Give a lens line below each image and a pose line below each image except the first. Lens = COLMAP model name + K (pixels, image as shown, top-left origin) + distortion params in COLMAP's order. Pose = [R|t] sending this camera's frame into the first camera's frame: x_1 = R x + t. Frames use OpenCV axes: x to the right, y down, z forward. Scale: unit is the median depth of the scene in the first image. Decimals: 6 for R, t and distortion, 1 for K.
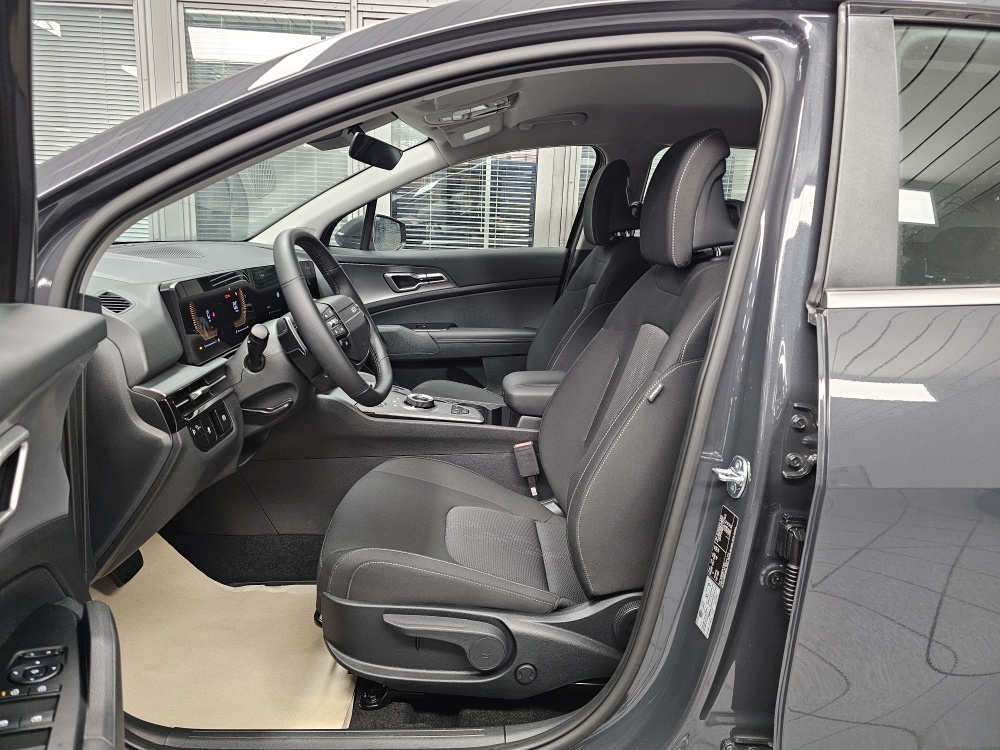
lens RADIAL K [[672.0, 0, 493.1], [0, 672.0, 371.1], [0, 0, 1]] dist [0.054548, -0.059913]
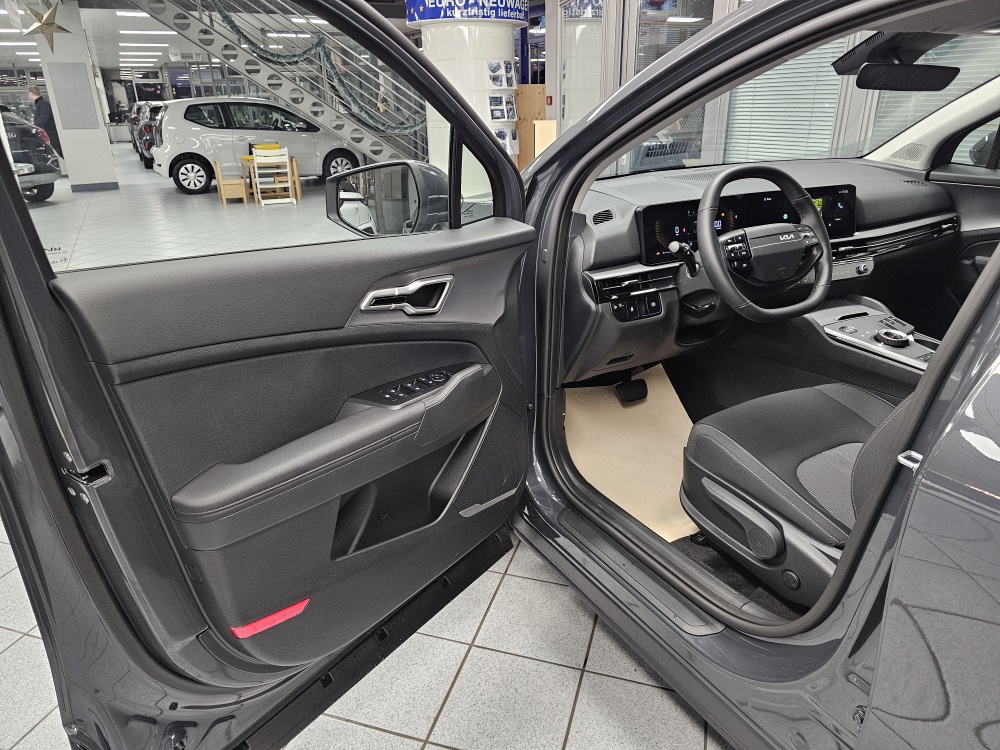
lens RADIAL K [[658.0, 0, 500.0], [0, 658.0, 375.0], [0, 0, 1]] dist [0.053397, -0.056379]
pose [[0.477666, 0.286942, -0.830361, 0.652899], [-0.150612, 0.957912, 0.244379, -0.080730], [0.865535, 0.008331, 0.500779, 0.018311]]
